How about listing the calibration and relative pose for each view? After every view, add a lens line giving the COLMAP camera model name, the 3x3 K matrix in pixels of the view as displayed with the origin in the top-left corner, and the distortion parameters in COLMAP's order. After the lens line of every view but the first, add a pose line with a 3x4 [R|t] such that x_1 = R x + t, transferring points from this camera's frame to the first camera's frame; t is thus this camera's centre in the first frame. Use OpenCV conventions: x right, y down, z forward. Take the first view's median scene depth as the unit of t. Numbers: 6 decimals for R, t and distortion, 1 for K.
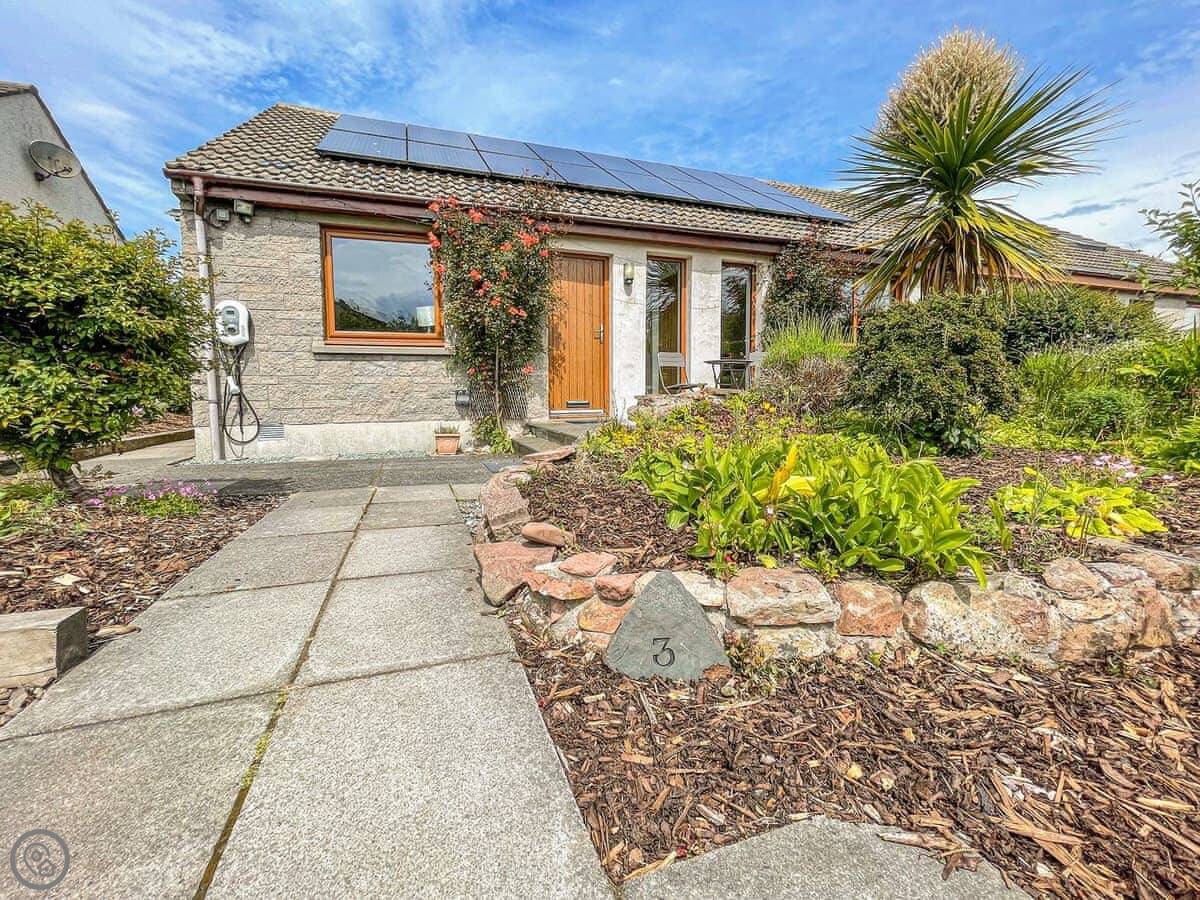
lens RADIAL K [[487.9, 0, 590.3], [0, 487.9, 438.2], [0, 0, 1]] dist [-0.000905, 0.000068]
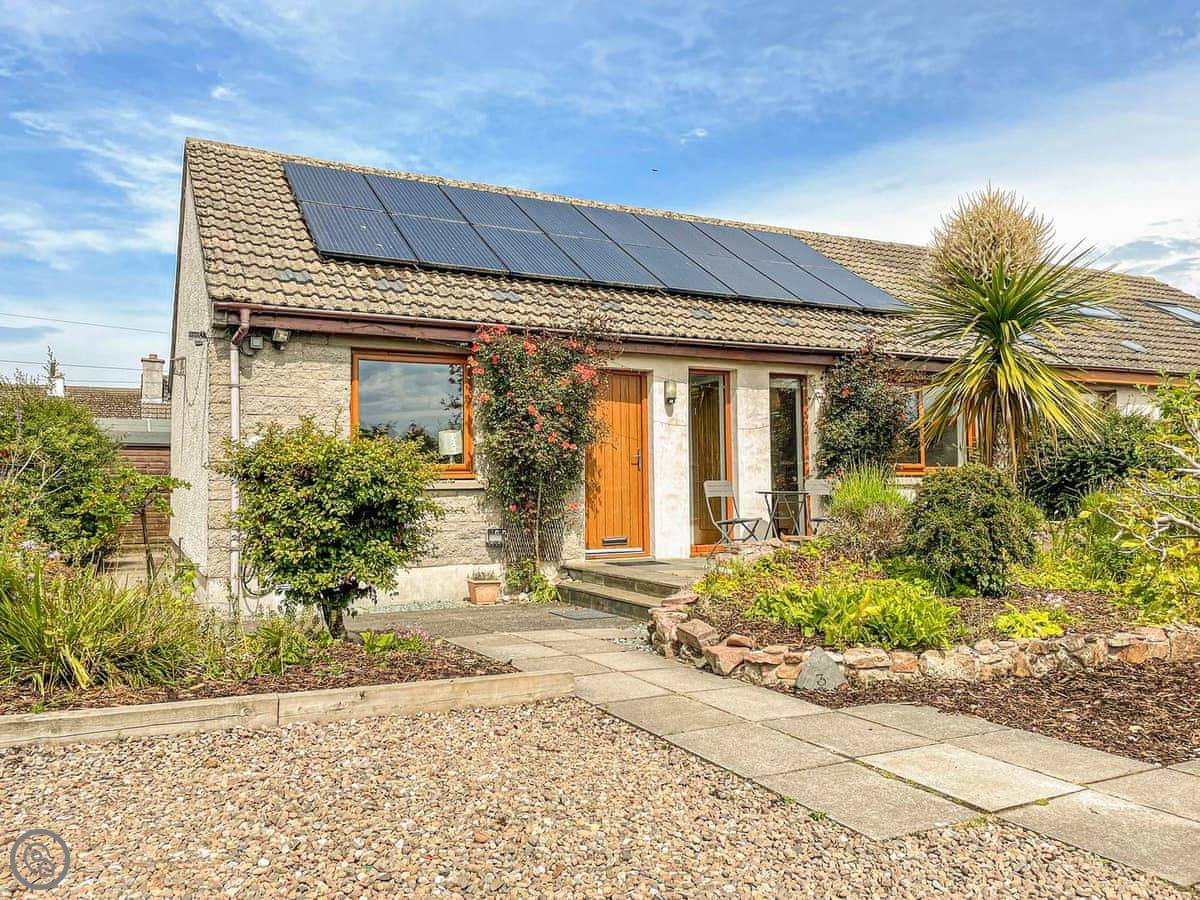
lens RADIAL K [[918.8, 0, 605.0], [0, 918.8, 451.8], [0, 0, 1]] dist [0.042256, -0.005251]
pose [[0.990498, 0.007713, 0.137313, -0.357604], [0.010668, 0.991109, -0.132621, -0.017575], [-0.137115, 0.132825, 0.981609, -0.803647]]
